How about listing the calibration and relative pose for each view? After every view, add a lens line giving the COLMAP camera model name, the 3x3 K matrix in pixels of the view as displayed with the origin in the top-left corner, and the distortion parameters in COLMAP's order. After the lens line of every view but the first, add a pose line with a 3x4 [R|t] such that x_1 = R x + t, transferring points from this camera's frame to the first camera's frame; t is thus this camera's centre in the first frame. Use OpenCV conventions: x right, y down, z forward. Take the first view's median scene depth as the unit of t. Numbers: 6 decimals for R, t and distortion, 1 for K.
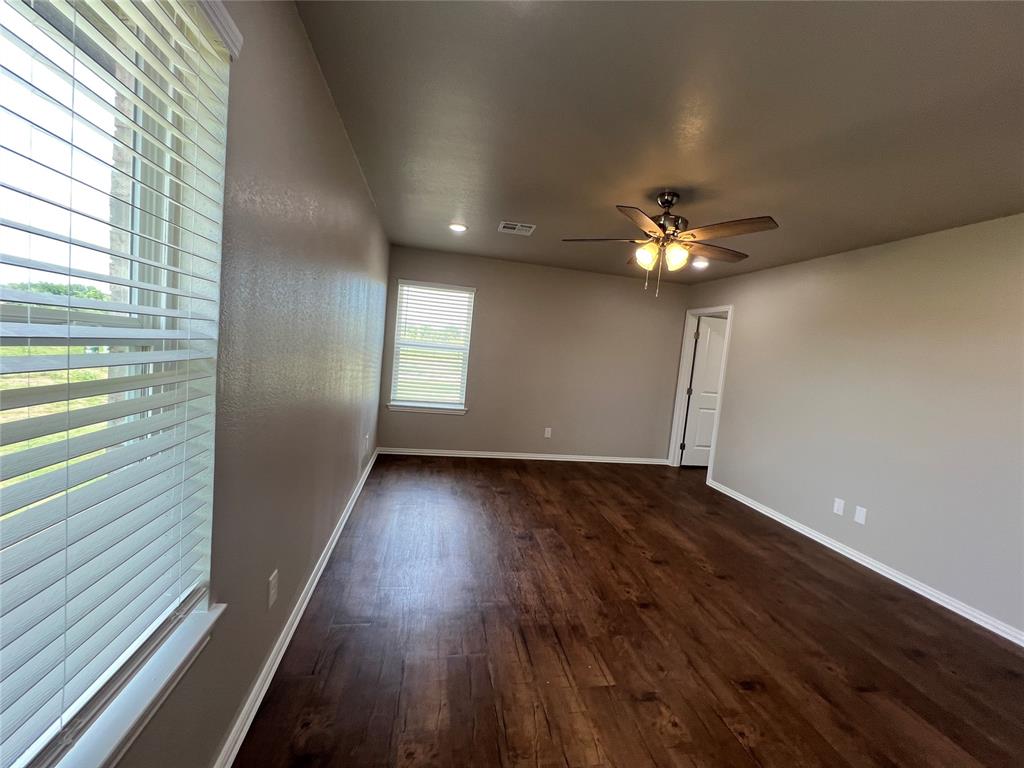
lens RADIAL K [[413.0, 0, 514.2], [0, 413.0, 387.7], [0, 0, 1]] dist [-0.001603, -0.000115]
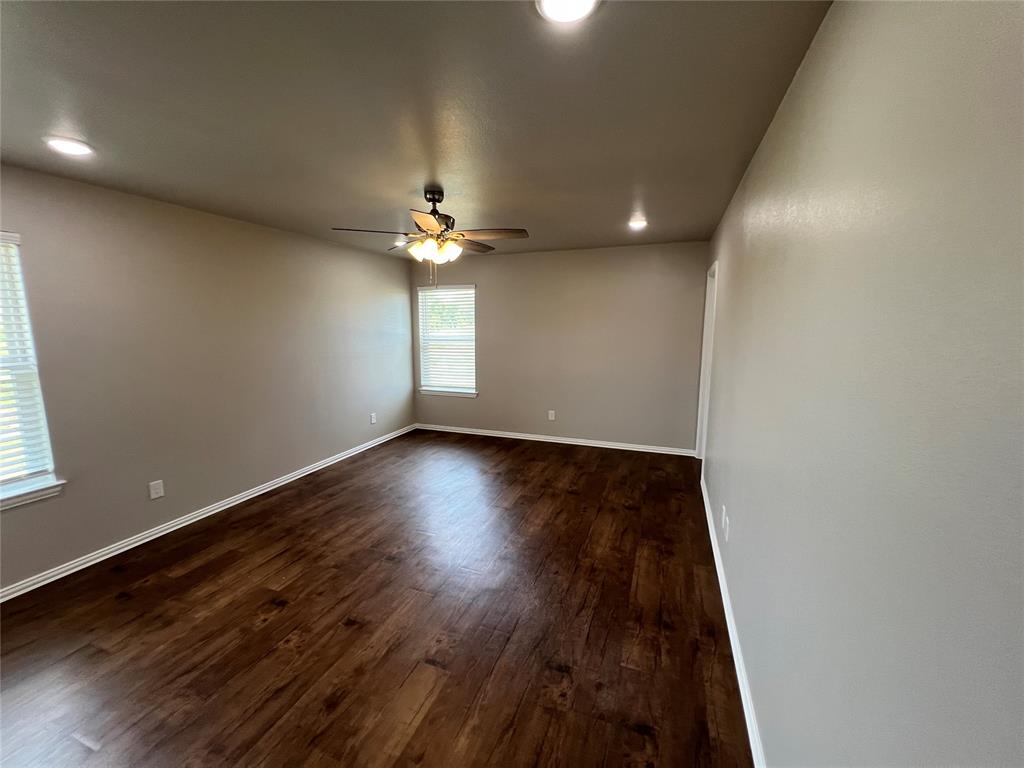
lens RADIAL K [[413.0, 0, 514.2], [0, 413.0, 387.7], [0, 0, 1]] dist [-0.001603, -0.000115]
pose [[0.846462, -0.011921, -0.532316, 0.875261], [0.033909, 0.998927, 0.031551, 0.008666], [0.531368, -0.044757, 0.845958, 0.144515]]
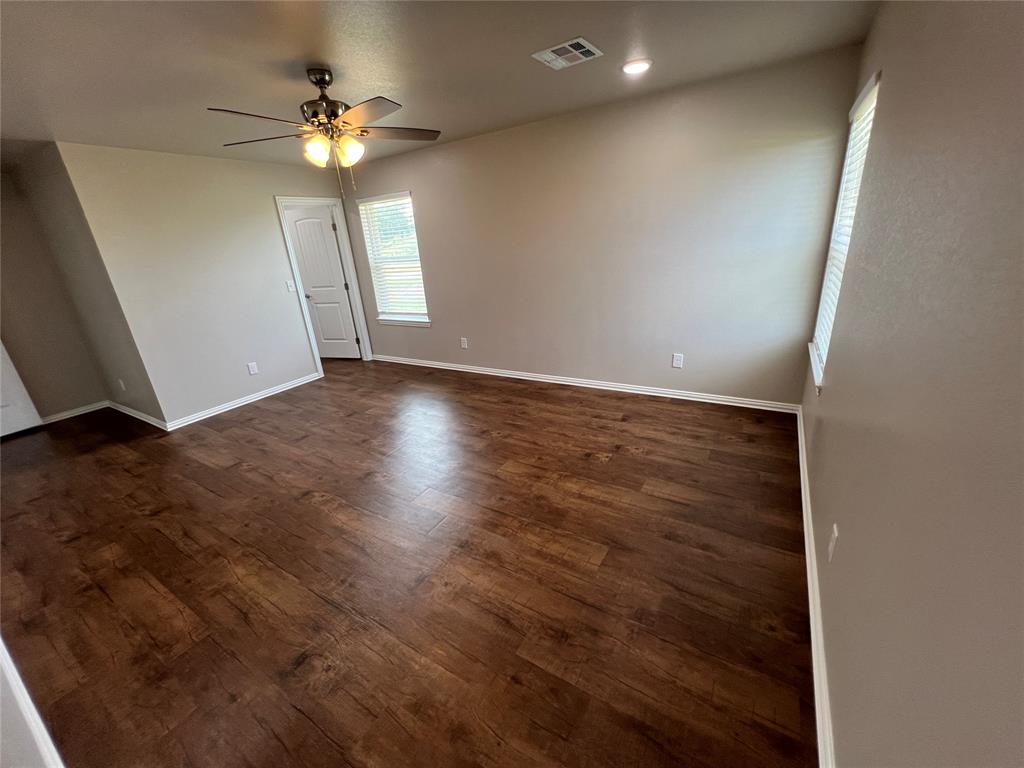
lens RADIAL K [[412.7, 0, 510.7], [0, 412.7, 378.9], [0, 0, 1]] dist [-0.001280, 0.000562]
pose [[-0.684908, 0.200651, -0.700457, 0.664543], [-0.051991, 0.945426, 0.321661, -0.128937], [0.726772, 0.256726, -0.637098, 1.585847]]
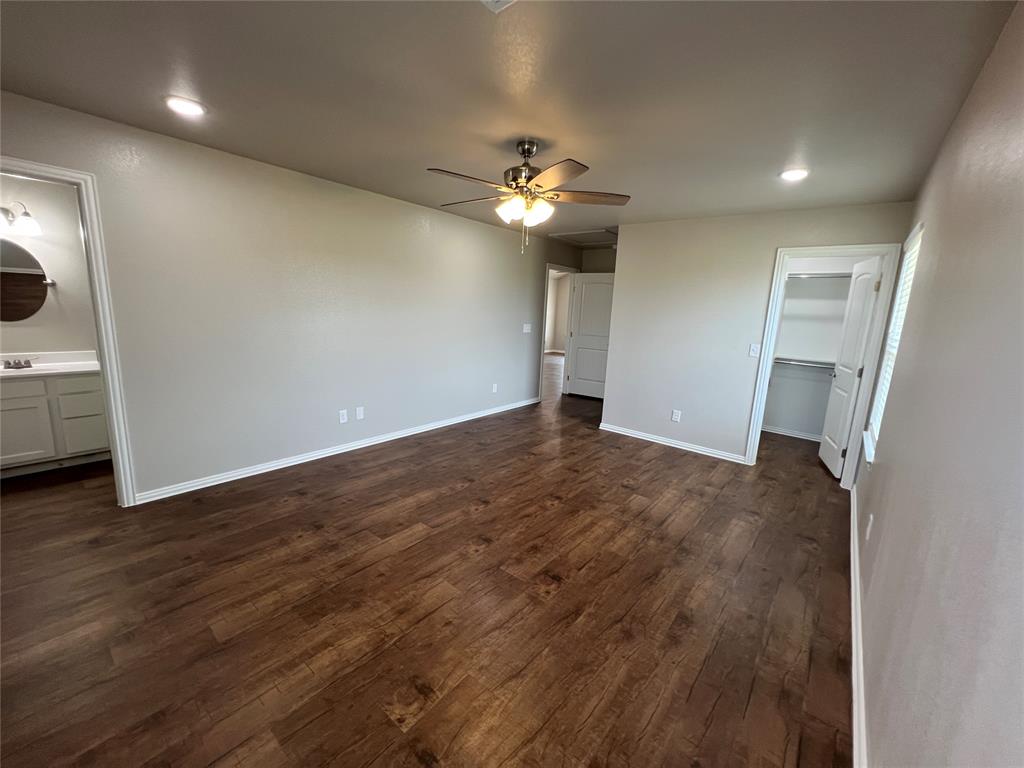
lens RADIAL K [[413.3, 0, 508.7], [0, 413.3, 388.1], [0, 0, 1]] dist [0.000450, 0.000365]
pose [[-0.626016, -0.272002, 0.730834, -0.350331], [-0.038945, 0.946931, 0.319070, -0.183771], [-0.778837, 0.171281, -0.603387, 1.336974]]
